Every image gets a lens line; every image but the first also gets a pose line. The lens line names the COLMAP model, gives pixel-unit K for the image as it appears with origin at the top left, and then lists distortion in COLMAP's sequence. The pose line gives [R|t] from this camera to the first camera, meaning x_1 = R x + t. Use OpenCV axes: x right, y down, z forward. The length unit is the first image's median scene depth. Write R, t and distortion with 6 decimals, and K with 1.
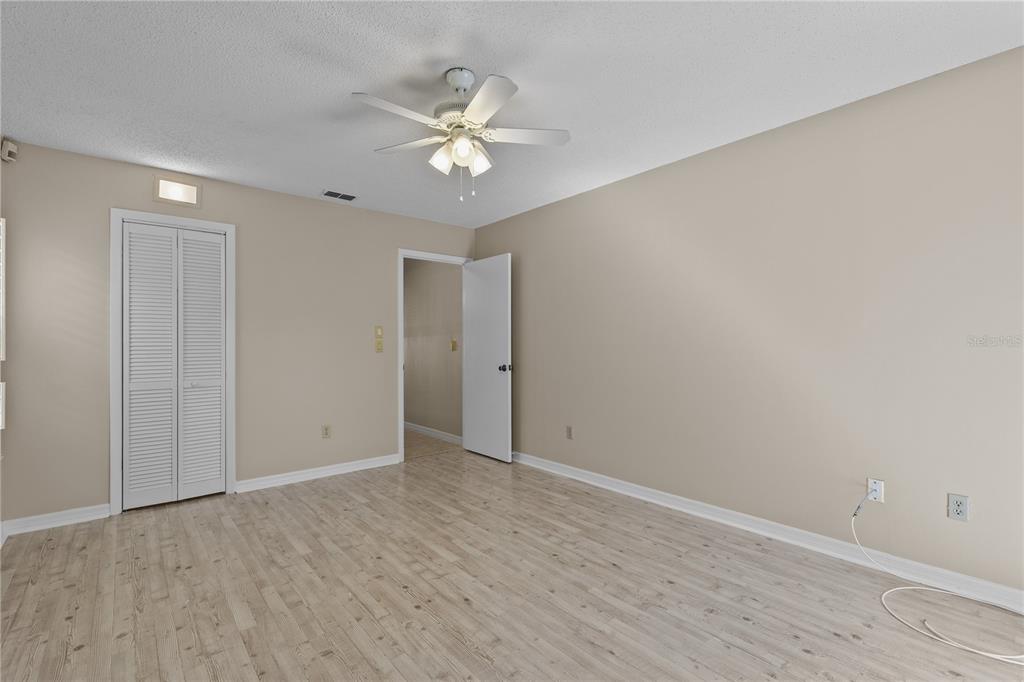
lens RADIAL K [[463.9, 0, 512.6], [0, 463.9, 341.1], [0, 0, 1]] dist [-0.000127, -0.000075]
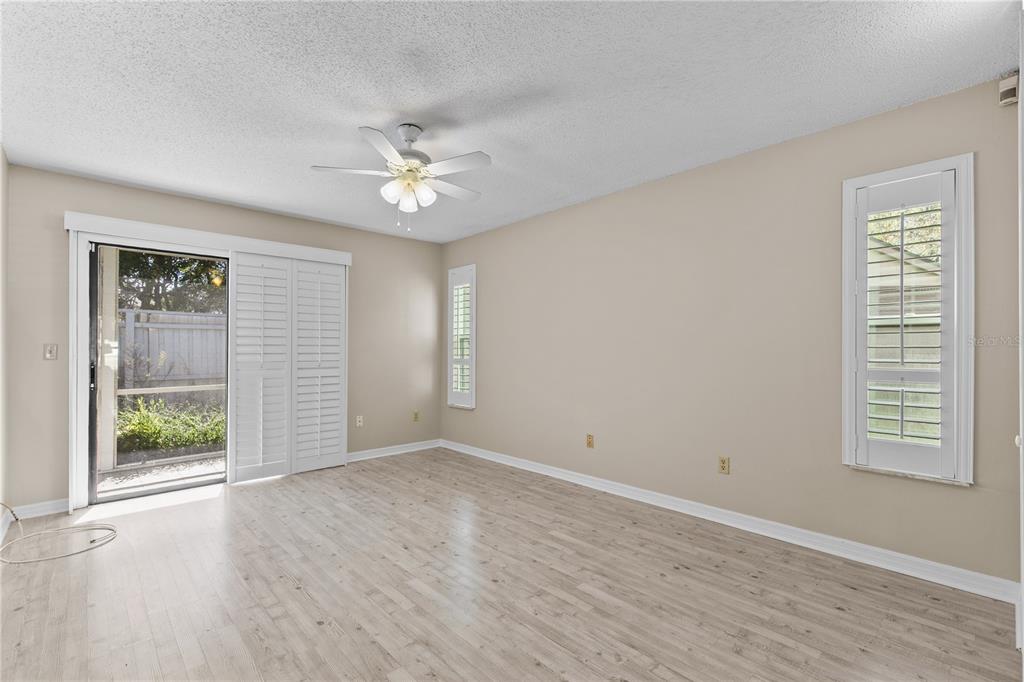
lens RADIAL K [[463.9, 0, 514.2], [0, 463.9, 348.5], [0, 0, 1]] dist [-0.000127, -0.000075]
pose [[-0.998699, 0.004841, -0.050761, -0.290472], [0.005287, 0.999948, -0.008667, 0.012504], [0.050717, -0.008924, -0.998673, 1.991678]]
